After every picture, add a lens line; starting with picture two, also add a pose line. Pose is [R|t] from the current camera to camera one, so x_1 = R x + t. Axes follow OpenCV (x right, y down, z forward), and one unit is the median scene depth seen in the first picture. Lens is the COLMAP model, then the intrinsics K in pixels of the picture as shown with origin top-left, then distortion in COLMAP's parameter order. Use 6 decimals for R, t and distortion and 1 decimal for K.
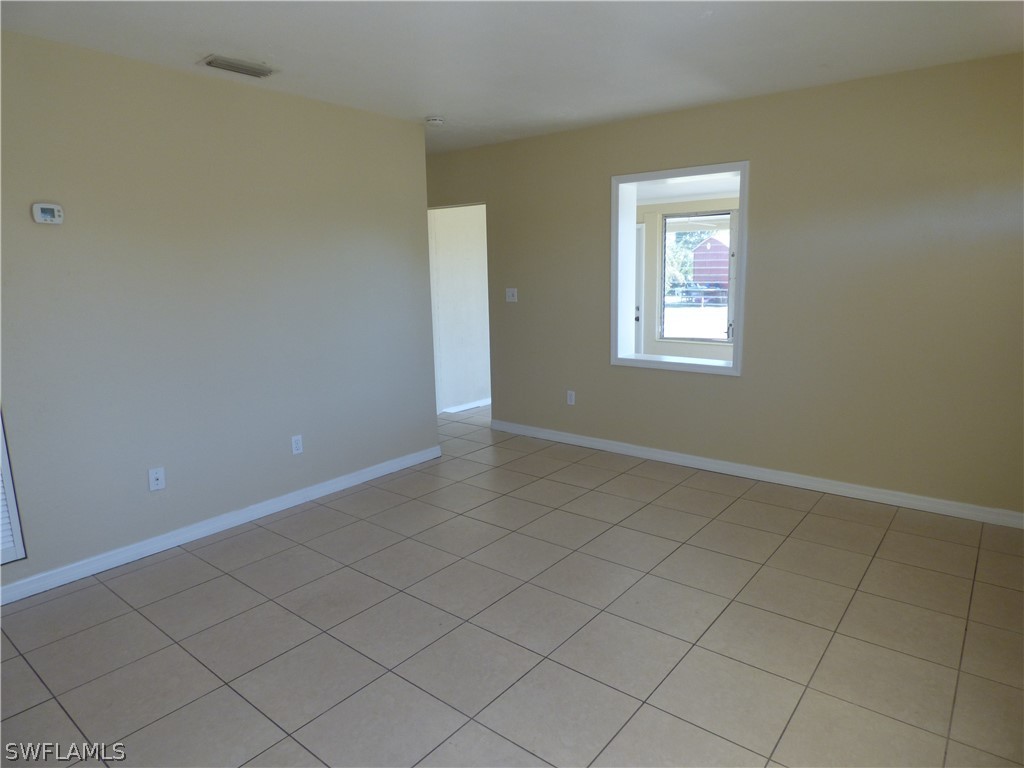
lens RADIAL K [[621.0, 0, 513.8], [0, 621.0, 382.5], [0, 0, 1]] dist [-0.004012, 0.000099]
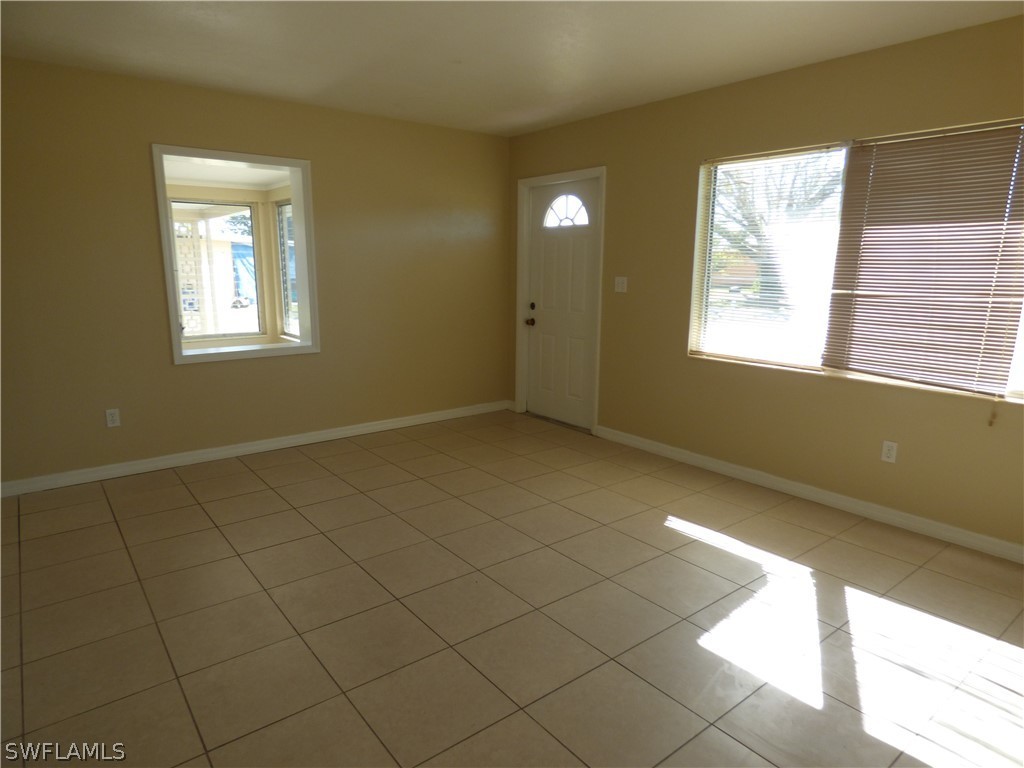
lens RADIAL K [[621.0, 0, 511.9], [0, 621.0, 386.1], [0, 0, 1]] dist [-0.004012, 0.000099]
pose [[0.235858, -0.170066, 0.956791, -0.604501], [0.168909, 0.976756, 0.131976, -0.037211], [-0.956996, 0.130483, 0.259102, 0.358960]]
